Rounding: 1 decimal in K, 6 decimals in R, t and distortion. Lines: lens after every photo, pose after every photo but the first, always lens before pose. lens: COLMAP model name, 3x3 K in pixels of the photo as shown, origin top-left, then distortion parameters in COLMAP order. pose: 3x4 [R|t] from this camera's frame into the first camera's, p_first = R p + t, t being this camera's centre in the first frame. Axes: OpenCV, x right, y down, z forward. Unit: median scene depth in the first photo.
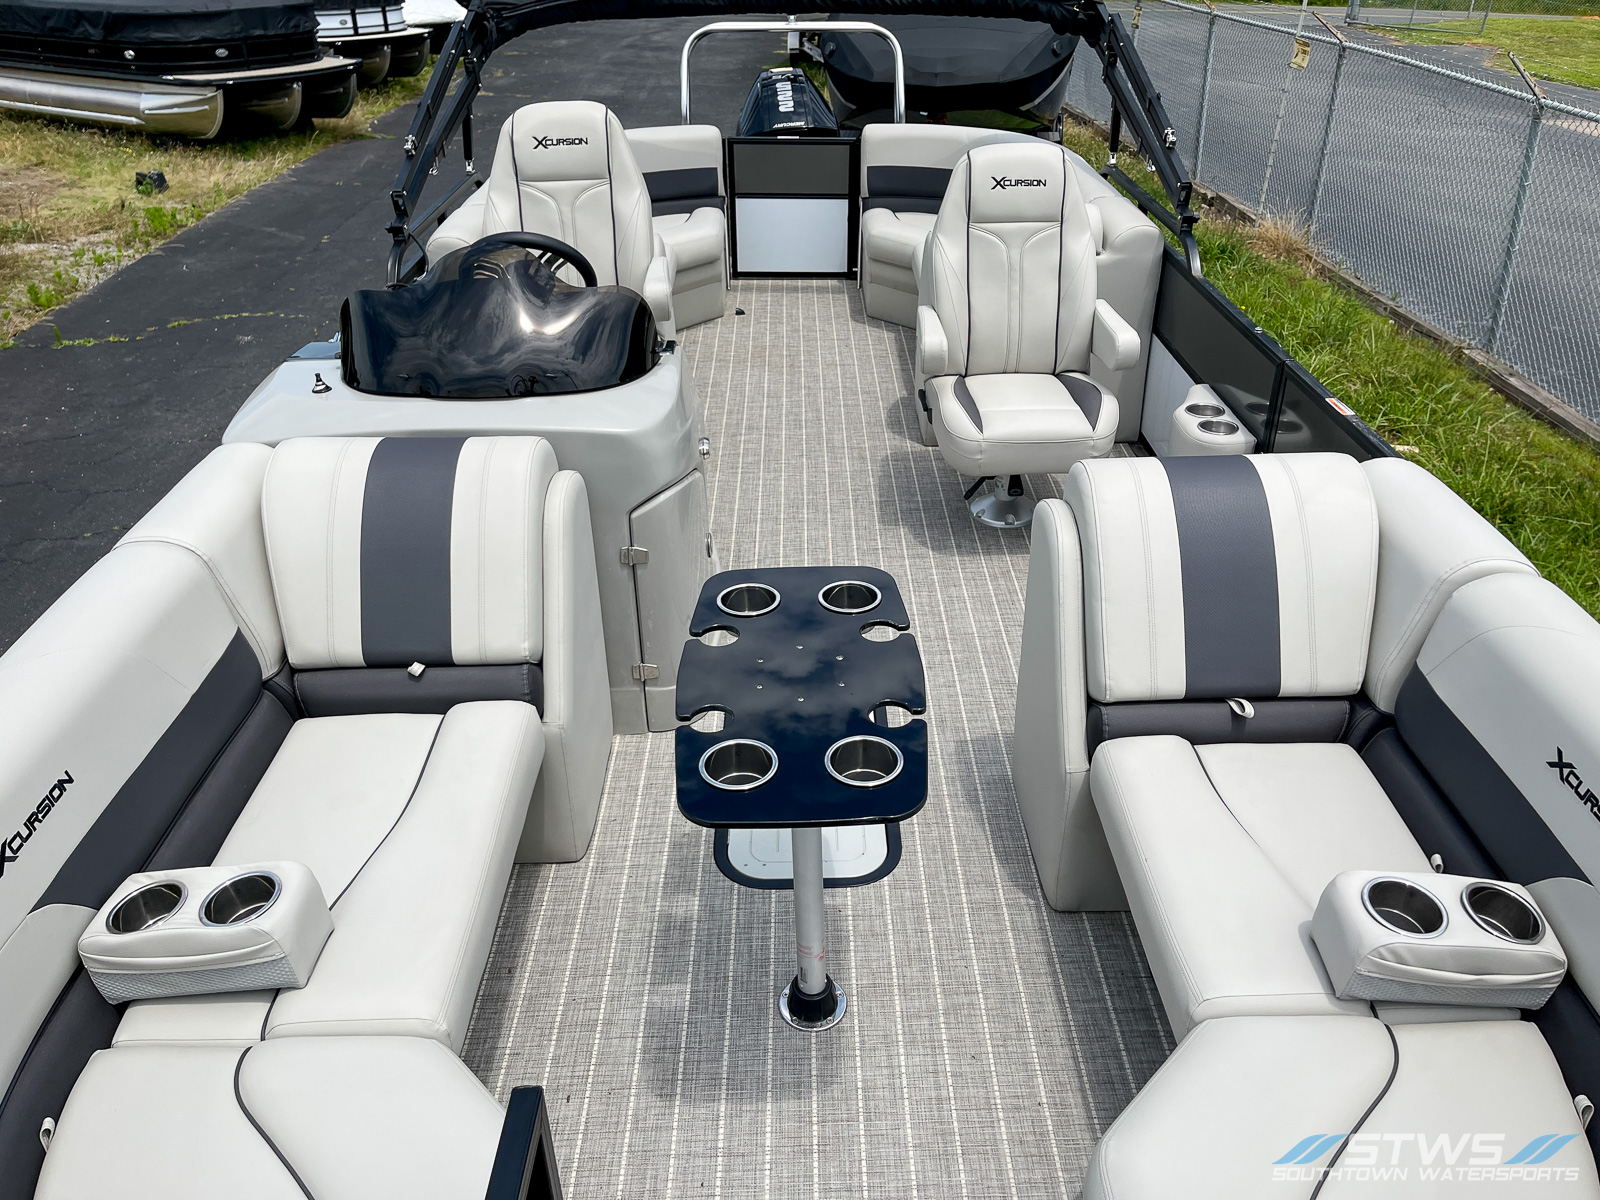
lens RADIAL K [[1207.1, 0, 800.0], [0, 1207.1, 600.0], [0, 0, 1]] dist [0.069831, -0.117778]
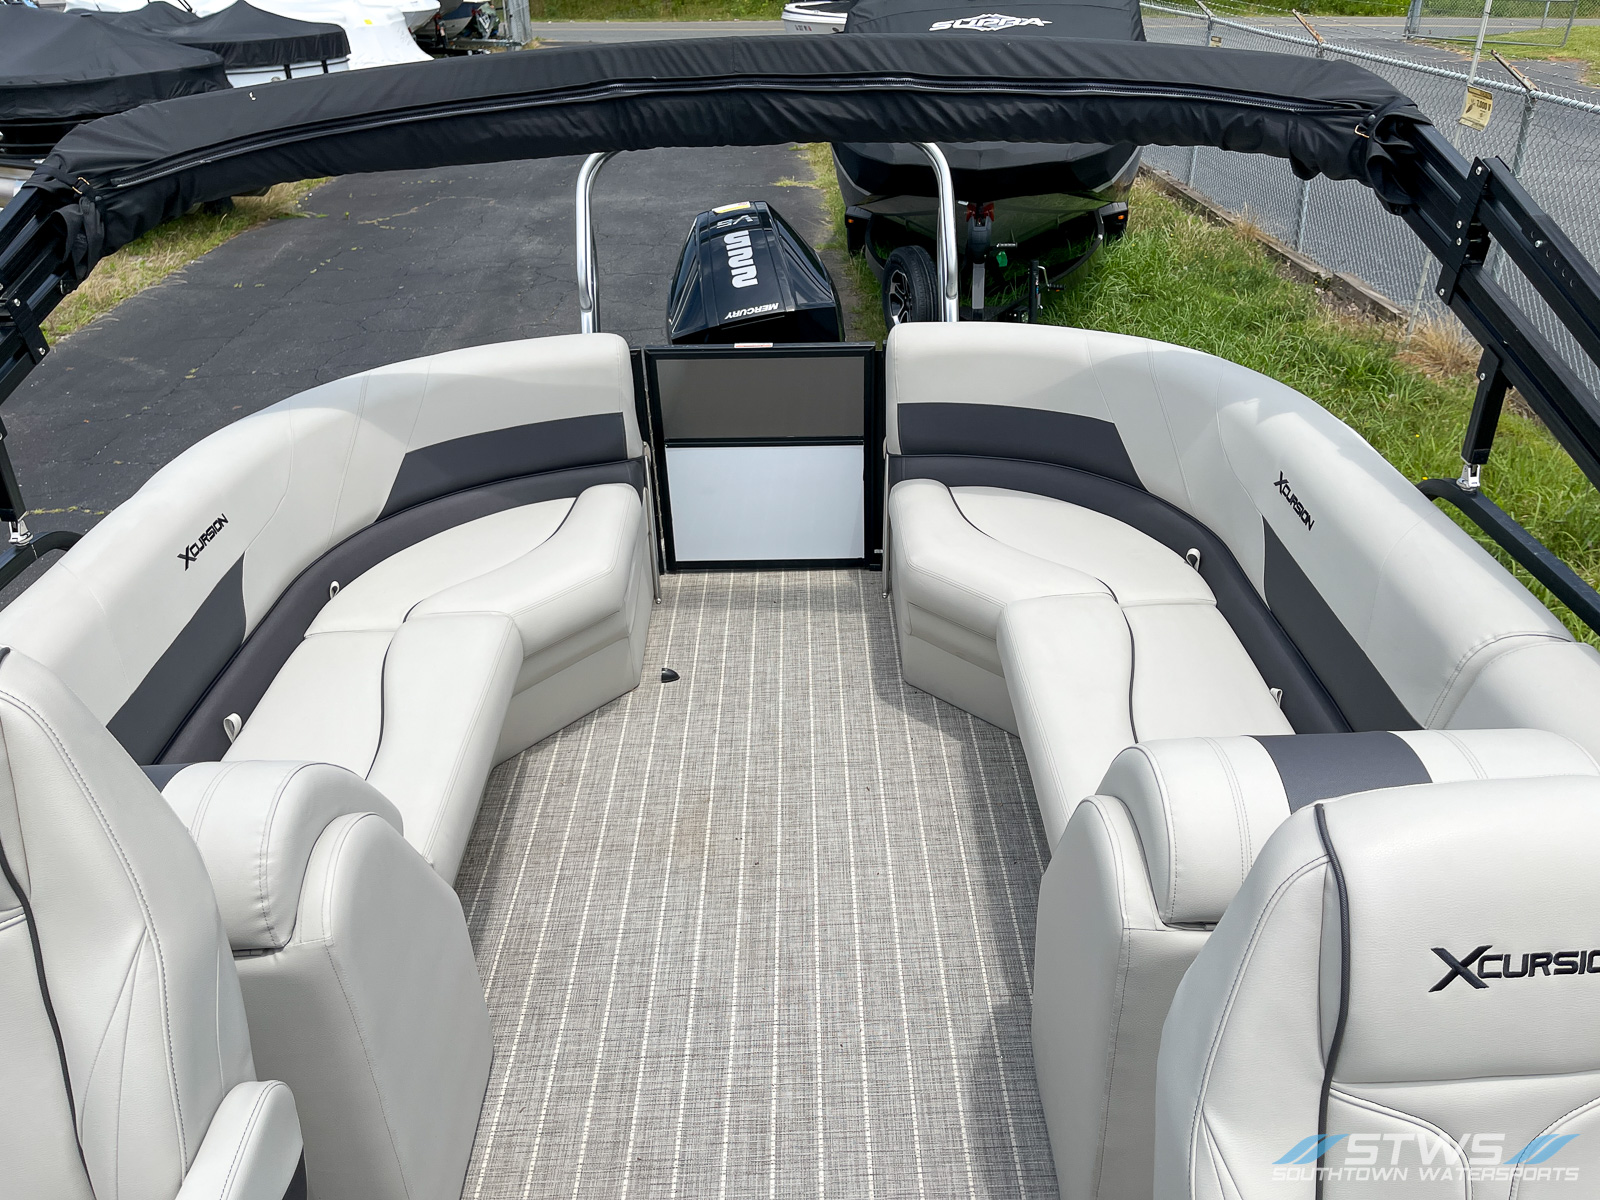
lens RADIAL K [[1218.7, 0, 793.1], [0, 1218.7, 600.9], [0, 0, 1]] dist [0.080393, -0.127939]
pose [[0.999487, -0.022425, -0.022880, 0.018638], [0.021982, 0.999569, -0.019449, -0.254165], [0.023307, 0.018936, 0.999549, 0.447117]]
